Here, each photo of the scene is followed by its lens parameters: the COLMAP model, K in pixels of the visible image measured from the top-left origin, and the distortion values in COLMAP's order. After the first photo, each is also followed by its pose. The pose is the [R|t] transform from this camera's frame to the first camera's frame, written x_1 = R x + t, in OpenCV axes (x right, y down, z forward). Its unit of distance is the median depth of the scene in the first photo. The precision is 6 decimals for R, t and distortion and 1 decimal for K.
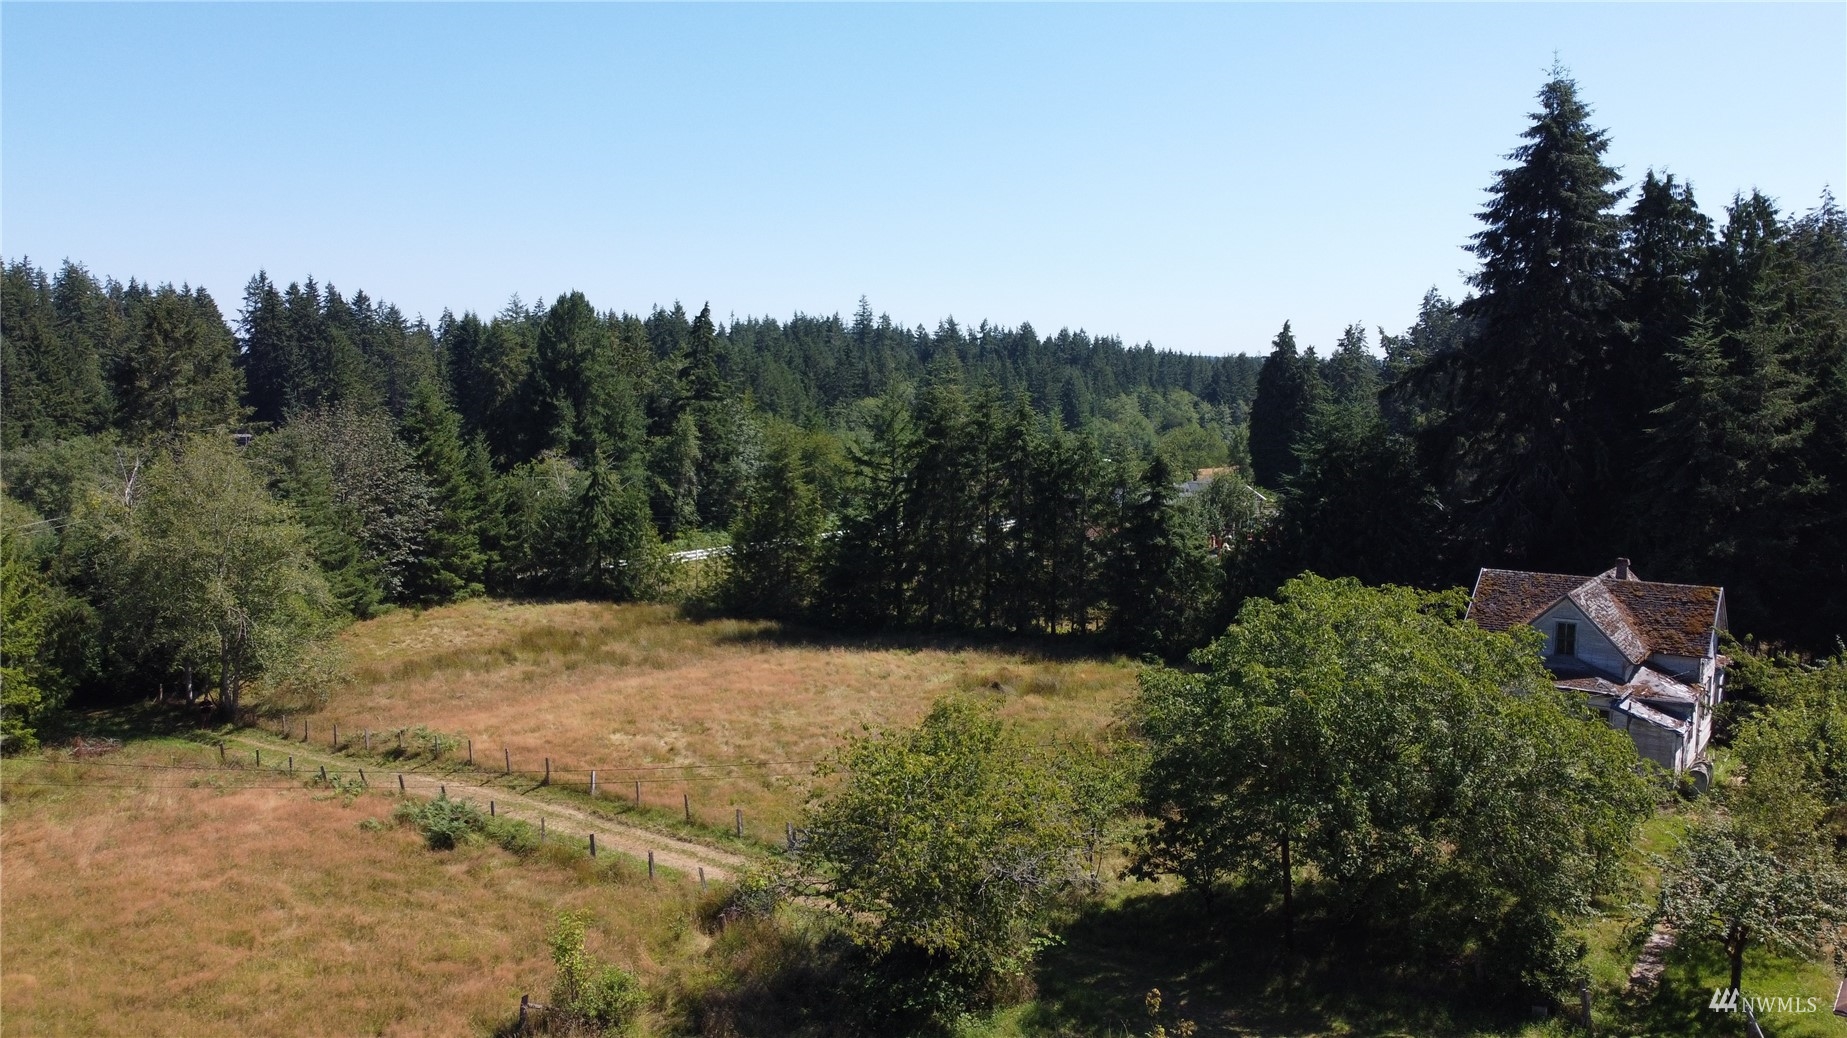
lens RADIAL K [[1423.4, 0, 912.9], [0, 1423.4, 519.8], [0, 0, 1]] dist [0.004714, -0.008448]
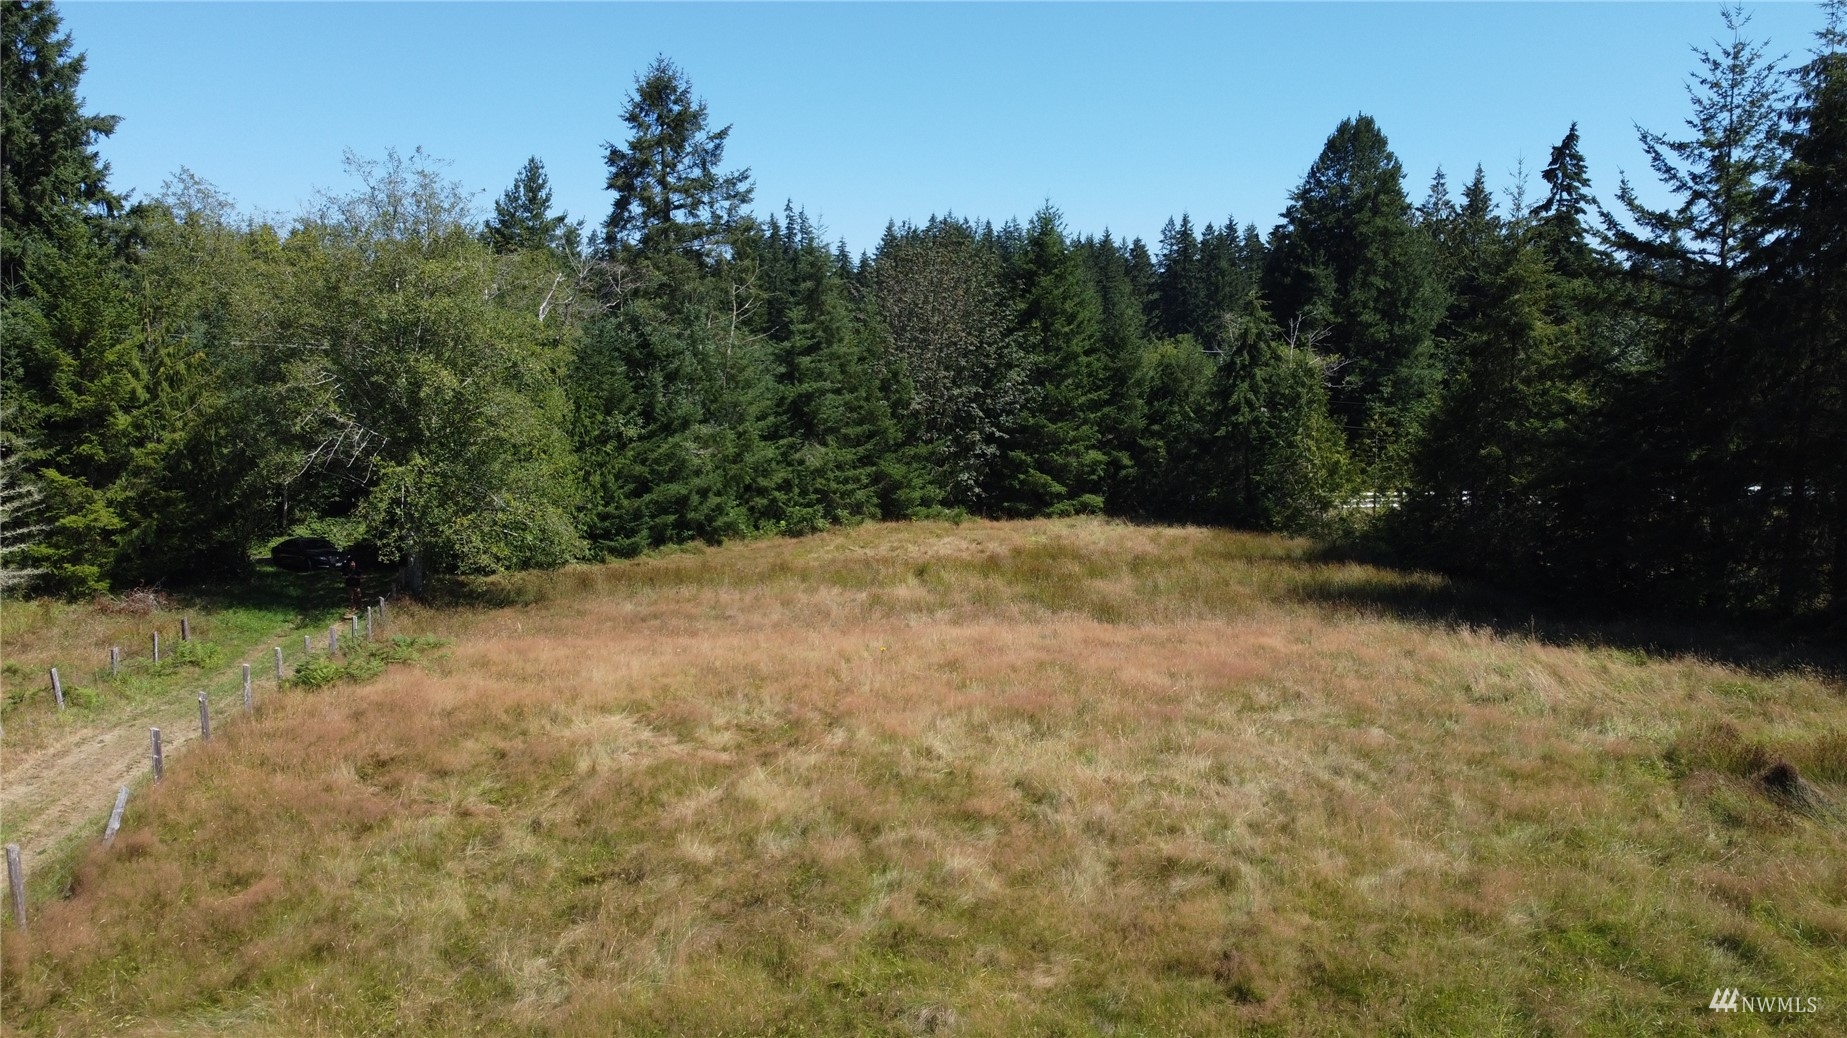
lens RADIAL K [[1418.9, 0, 923.5], [0, 1418.9, 519.0], [0, 0, 1]] dist [0.028733, -0.028954]
pose [[0.774791, 0.075474, -0.627696, 0.069132], [-0.072297, 0.996913, 0.030629, 0.042535], [0.628070, 0.021649, 0.777856, 0.421895]]
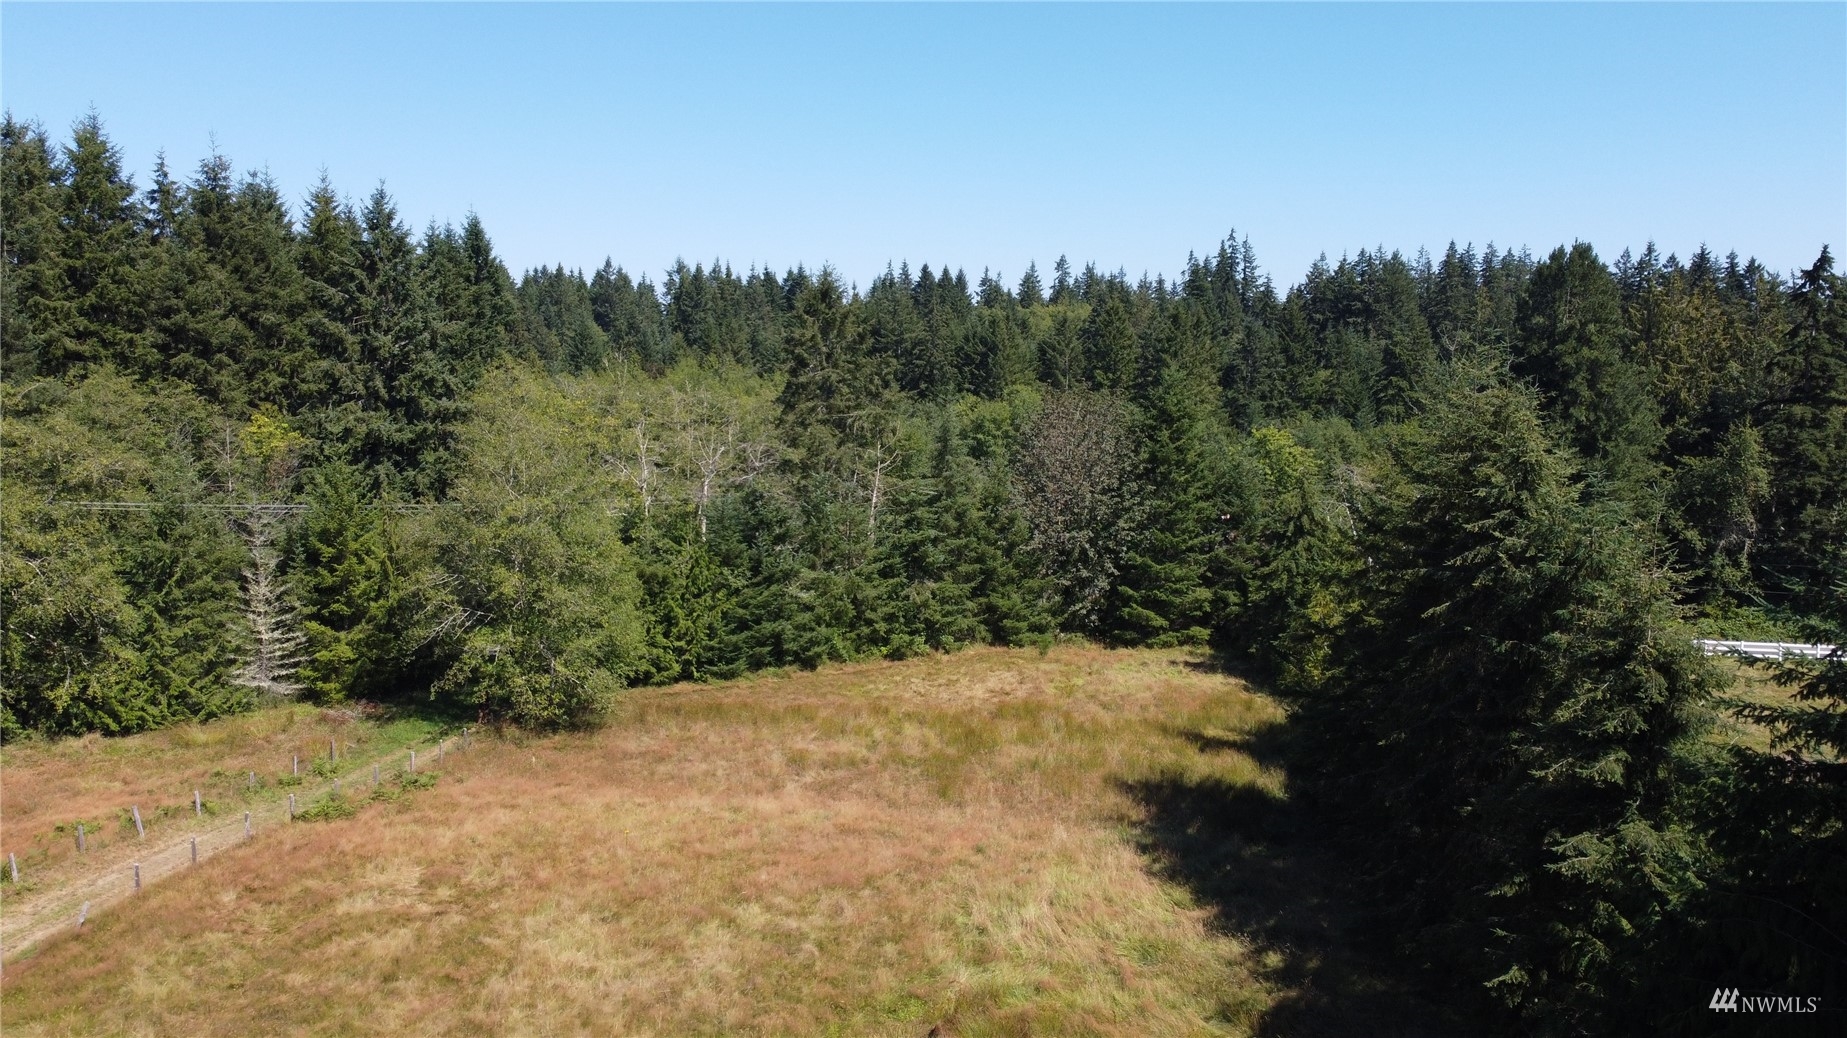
lens RADIAL K [[1423.4, 0, 912.9], [0, 1423.4, 519.8], [0, 0, 1]] dist [0.004714, -0.008448]
pose [[0.493107, 0.109129, -0.863097, 0.289601], [-0.099174, 0.992685, 0.068854, -0.053663], [0.864297, 0.051644, 0.500323, 0.491179]]
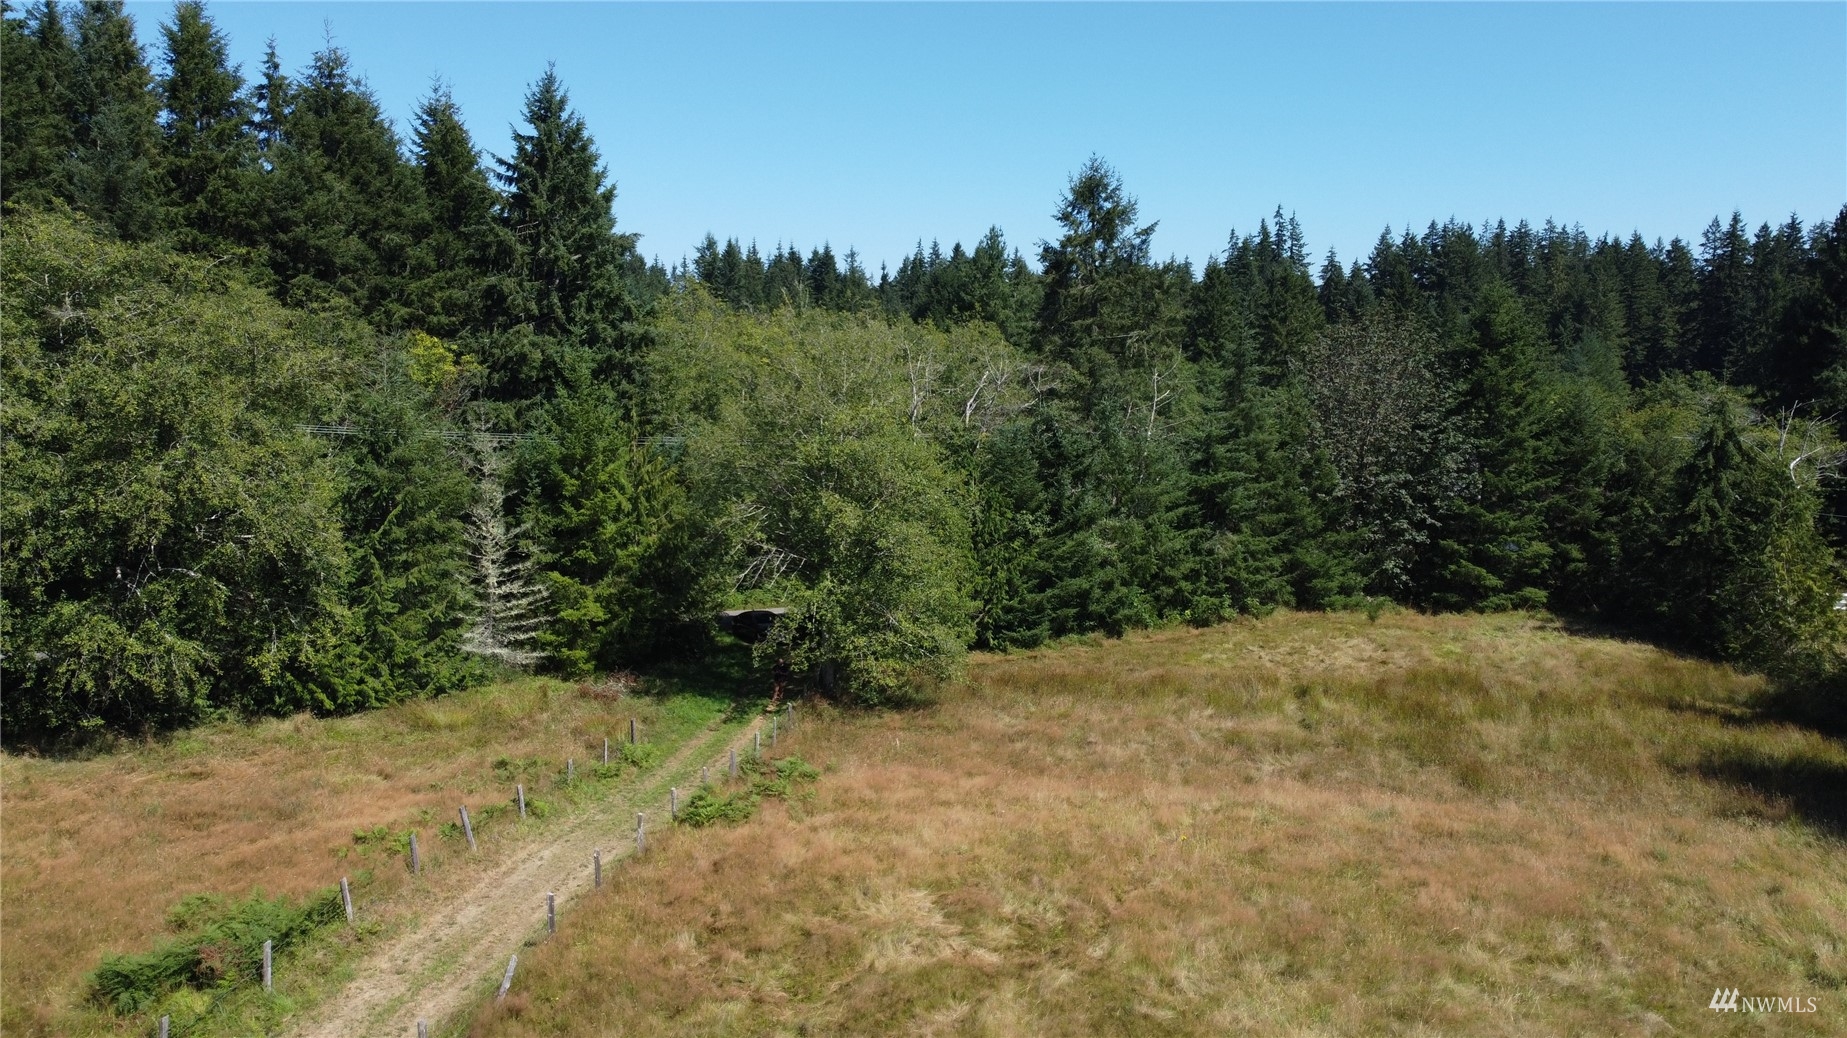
lens RADIAL K [[1423.4, 0, 912.9], [0, 1423.4, 519.8], [0, 0, 1]] dist [0.004714, -0.008448]
pose [[0.510263, 0.107419, -0.853284, 0.107262], [-0.096664, 0.993045, 0.067208, -0.003452], [0.854569, 0.048188, 0.517098, 0.429696]]
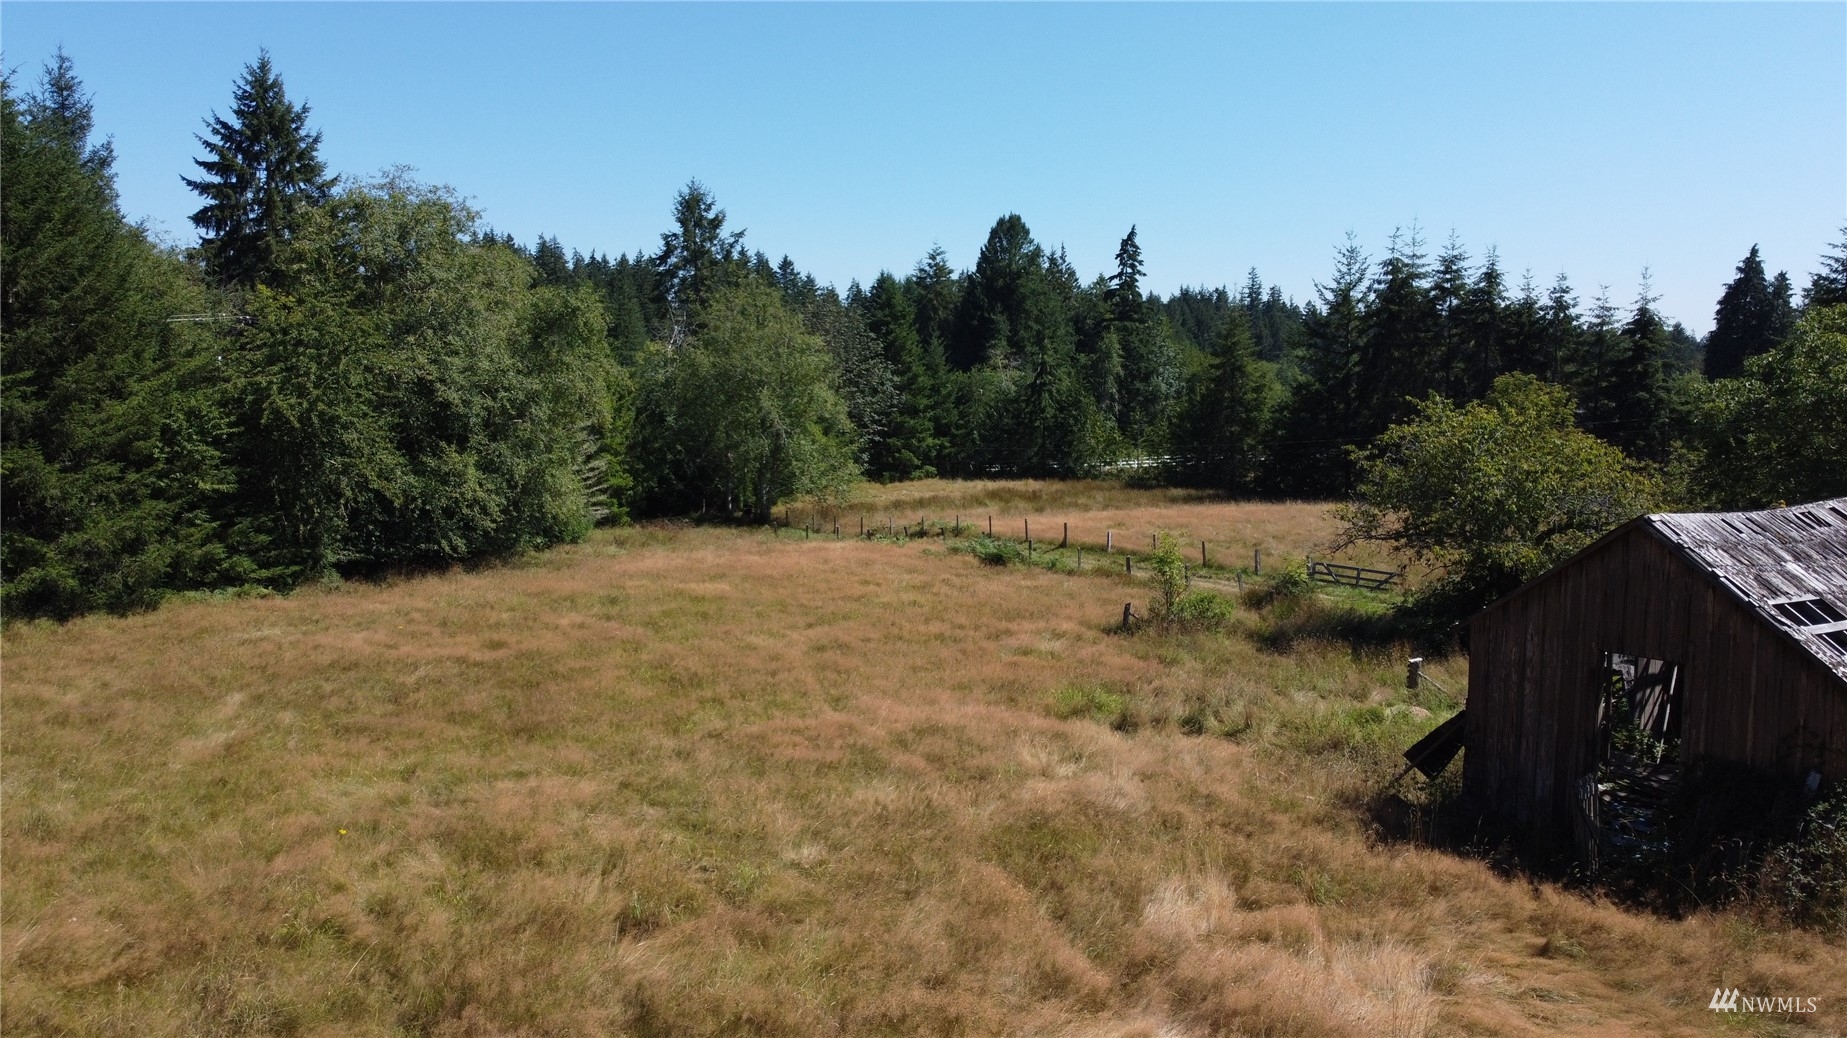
lens RADIAL K [[1415.3, 0, 892.6], [0, 1415.3, 522.2], [0, 0, 1]] dist [-0.007826, -0.001126]
pose [[0.963577, 0.033829, -0.265284, -0.046617], [-0.032107, 0.999426, 0.010824, 0.079915], [0.265498, -0.001913, 0.964110, -0.055823]]
